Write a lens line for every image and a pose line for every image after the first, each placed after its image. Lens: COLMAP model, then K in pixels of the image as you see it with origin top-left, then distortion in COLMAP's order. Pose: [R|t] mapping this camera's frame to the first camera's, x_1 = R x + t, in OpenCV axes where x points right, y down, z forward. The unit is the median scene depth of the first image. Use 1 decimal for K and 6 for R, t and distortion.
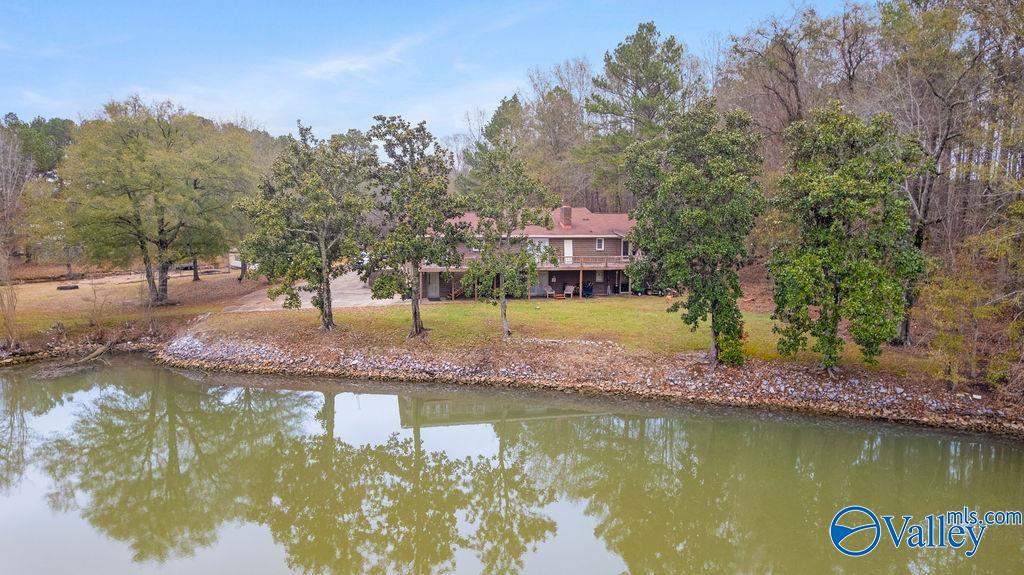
lens RADIAL K [[674.6, 0, 510.4], [0, 674.6, 285.6], [0, 0, 1]] dist [-0.040892, 0.033733]
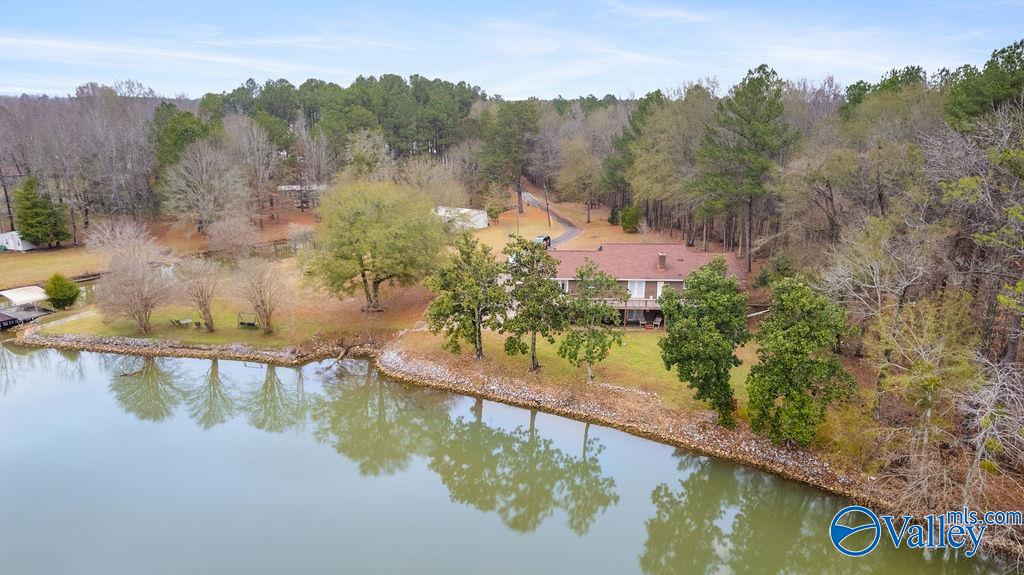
lens RADIAL K [[674.6, 0, 511.1], [0, 674.6, 283.5], [0, 0, 1]] dist [-0.040892, 0.033733]
pose [[0.967587, 0.067826, -0.243261, 0.168323], [-0.029717, 0.987146, 0.157033, -0.354931], [0.250785, -0.144714, 0.957165, -0.447045]]
